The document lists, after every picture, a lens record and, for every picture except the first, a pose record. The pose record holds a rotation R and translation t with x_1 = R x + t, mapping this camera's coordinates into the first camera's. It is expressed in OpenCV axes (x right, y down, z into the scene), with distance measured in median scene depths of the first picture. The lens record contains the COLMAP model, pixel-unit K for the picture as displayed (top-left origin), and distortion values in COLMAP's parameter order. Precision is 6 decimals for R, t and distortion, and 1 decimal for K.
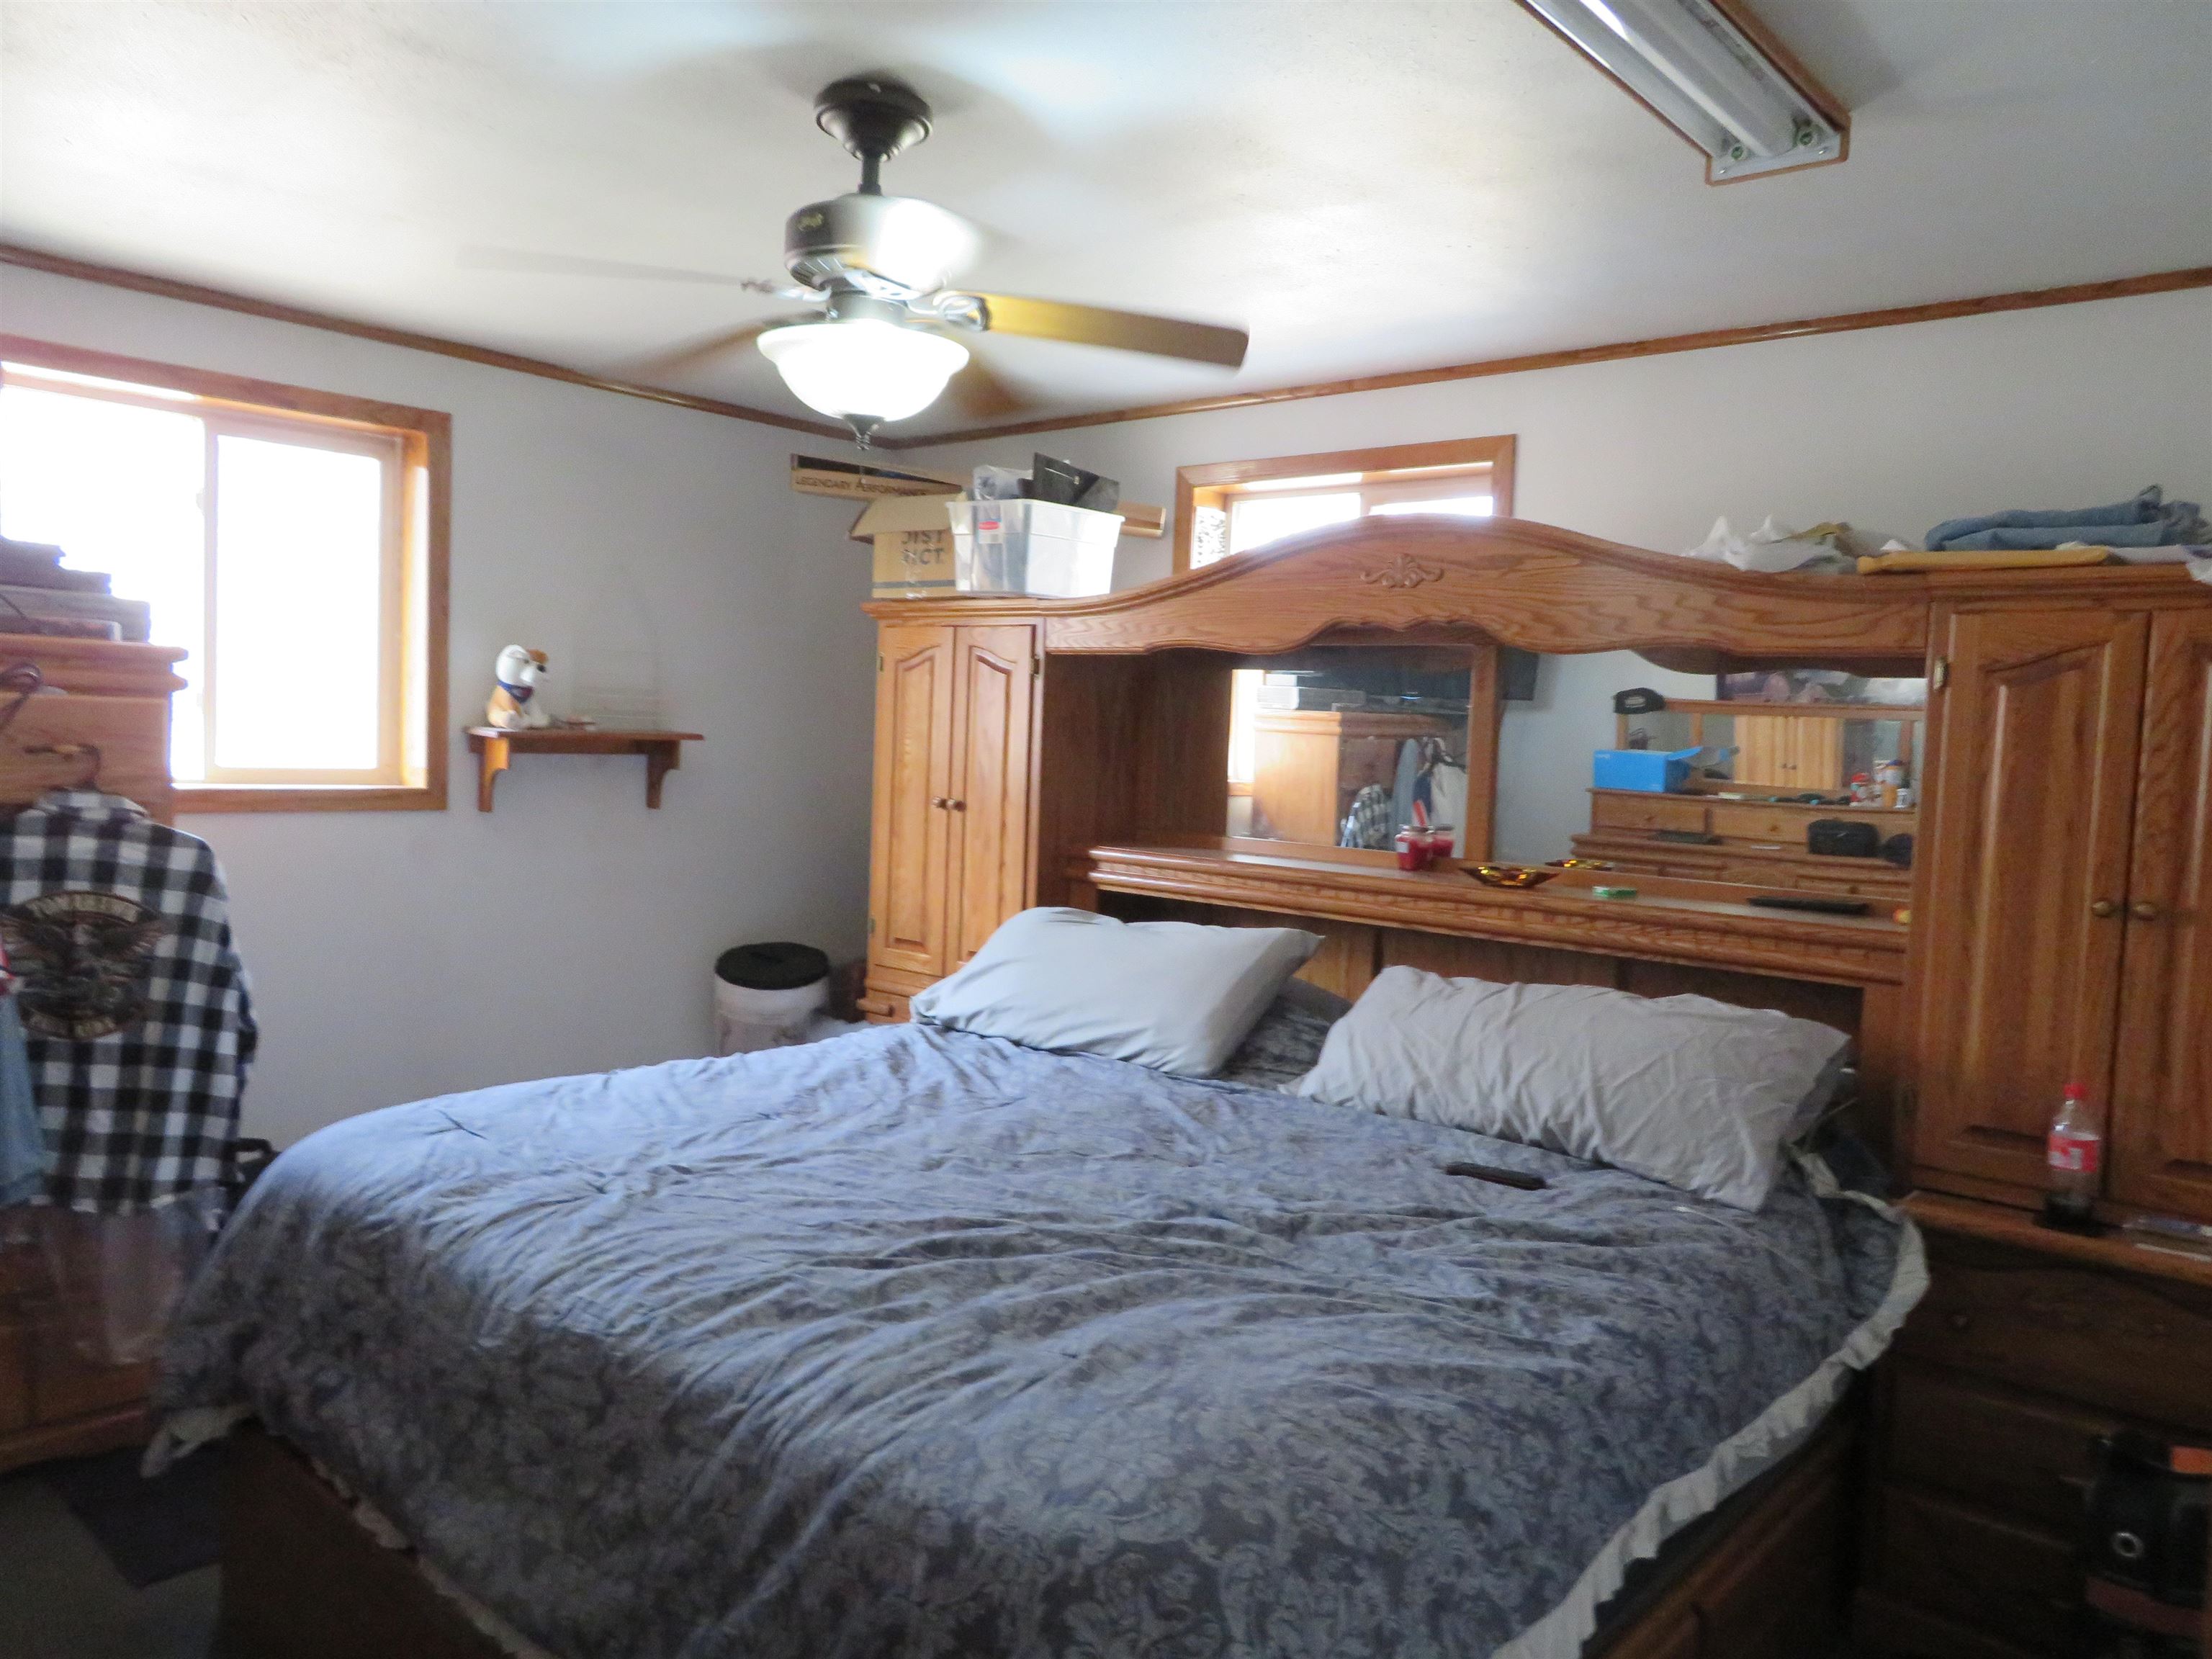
lens RADIAL K [[1580.5, 0, 1112.2], [0, 1580.5, 830.9], [0, 0, 1]] dist [-0.013513, 0.008020]
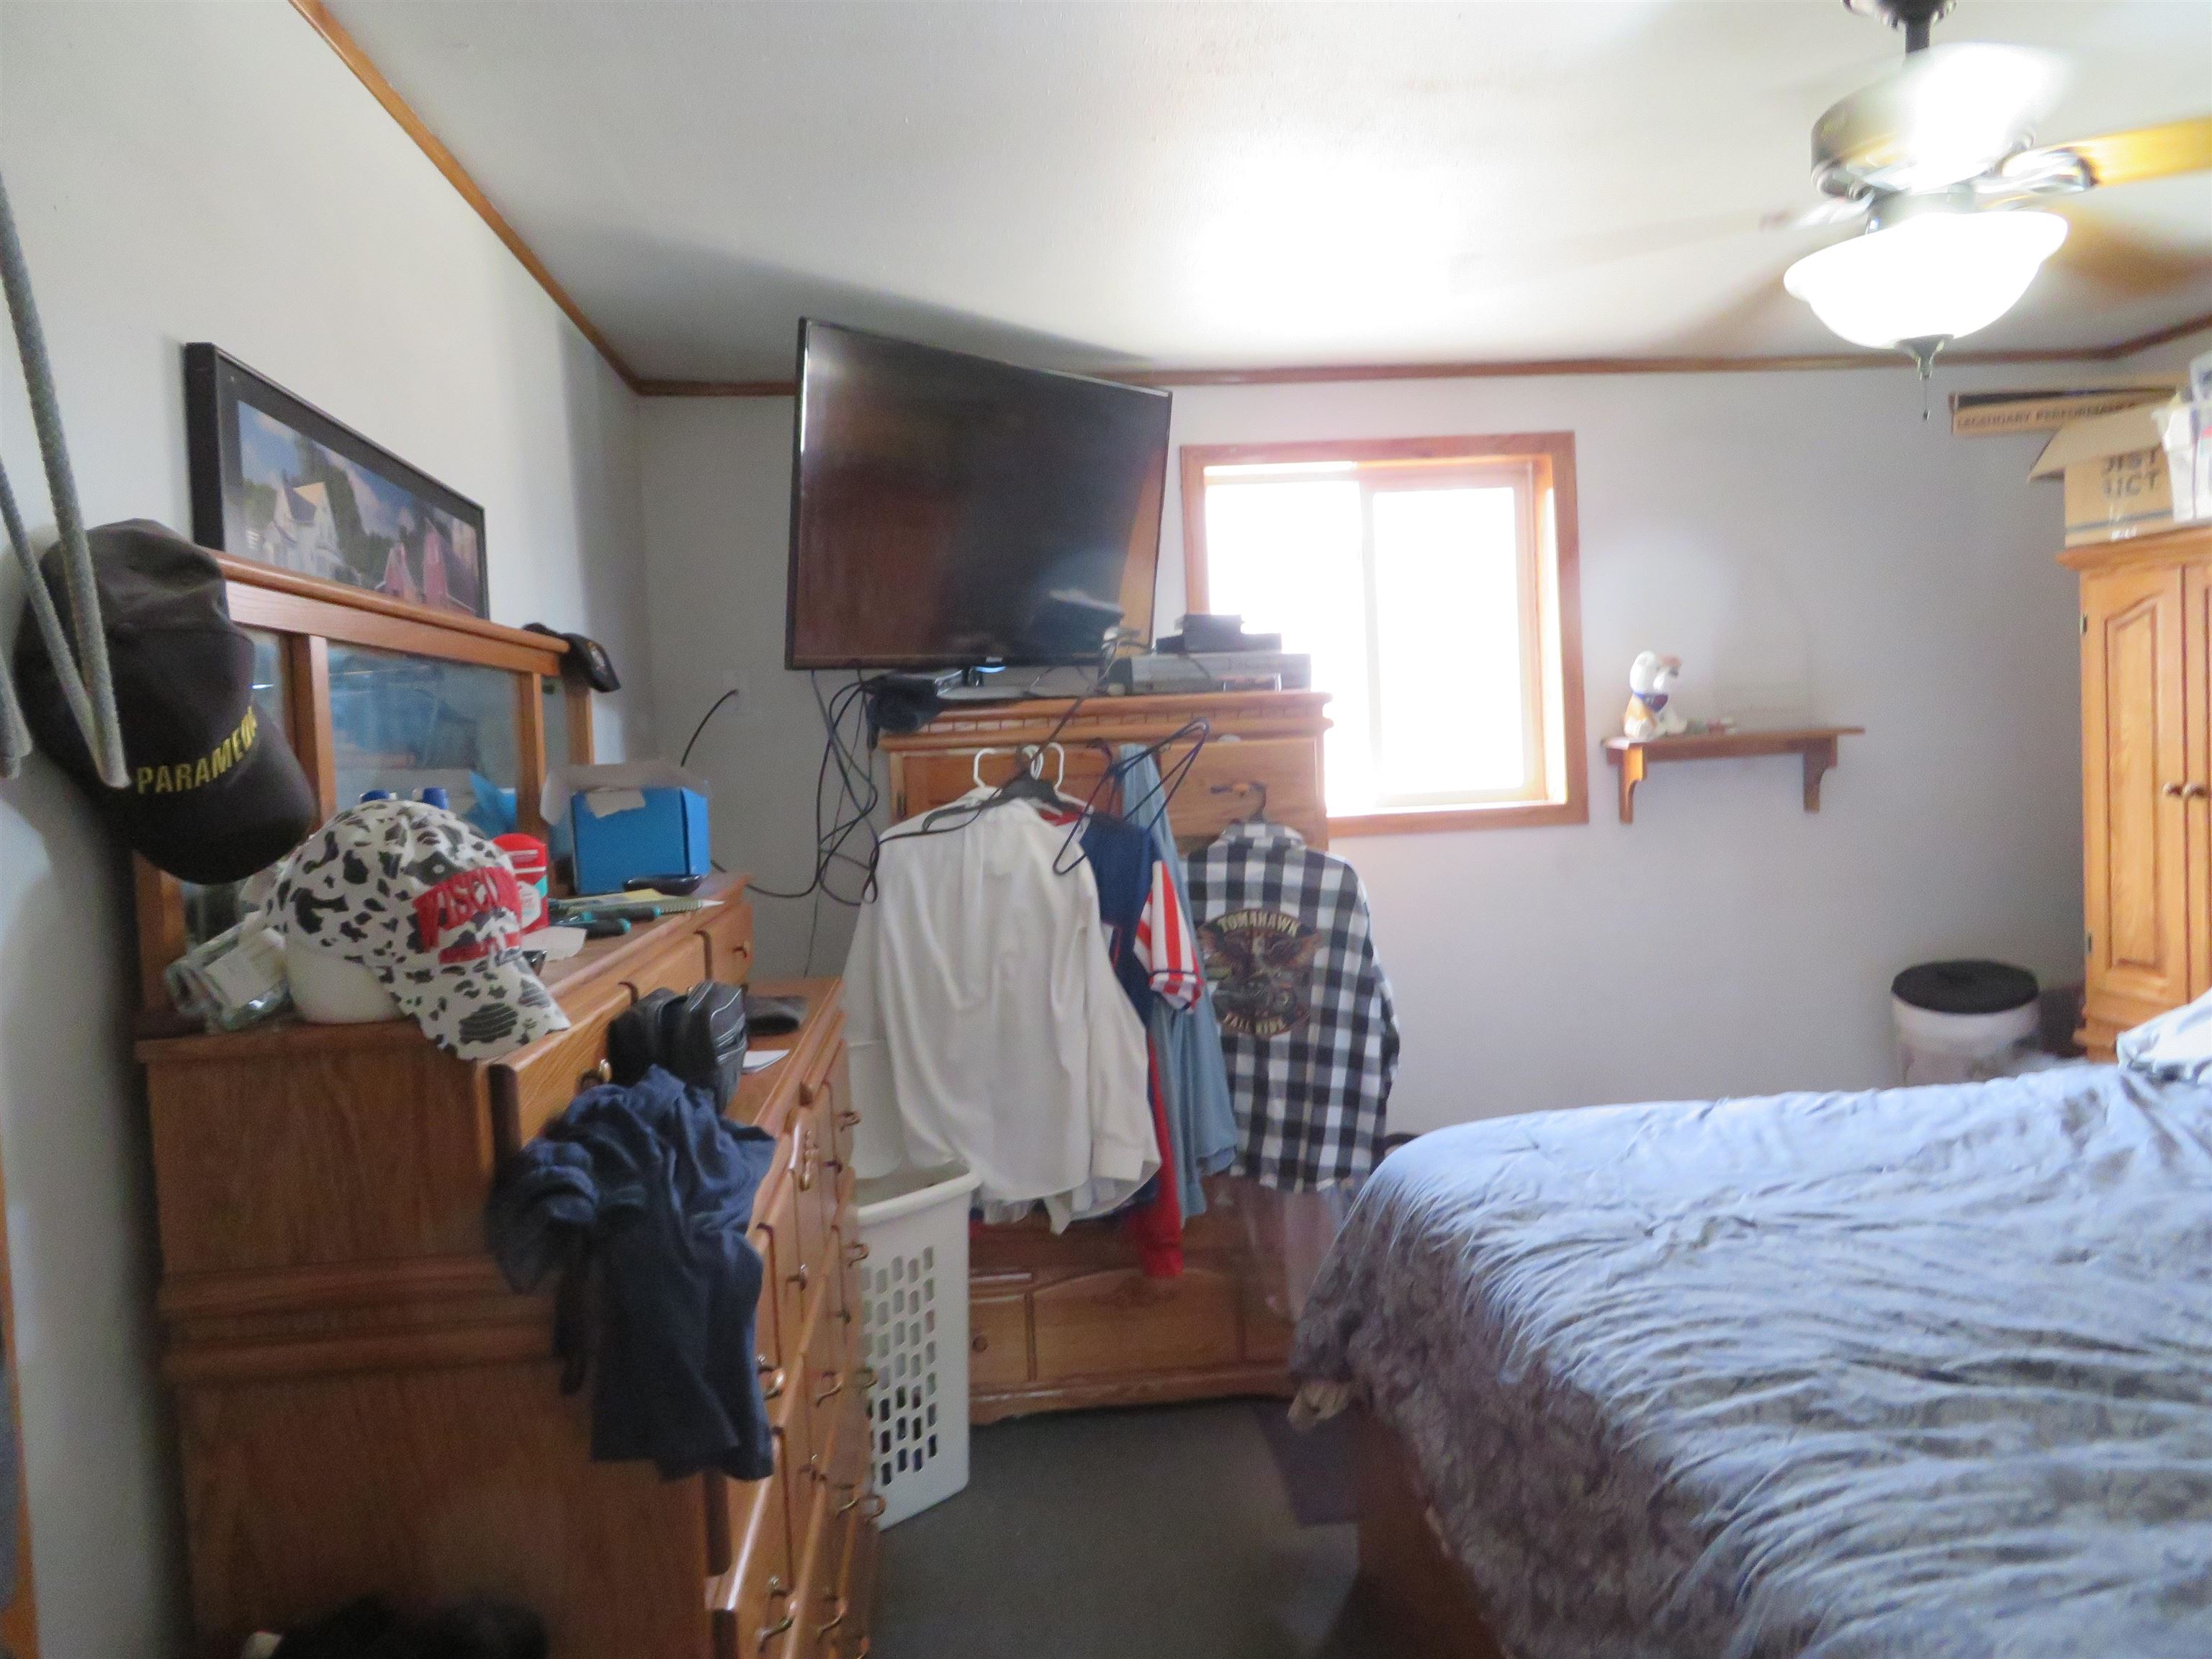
lens RADIAL K [[1580.5, 0, 1106.0], [0, 1580.5, 833.5], [0, 0, 1]] dist [-0.013513, 0.008020]
pose [[0.720527, -0.034637, -0.692561, 0.092507], [0.034874, 0.999298, -0.013695, -0.006430], [0.692549, -0.014285, 0.721229, 0.102713]]
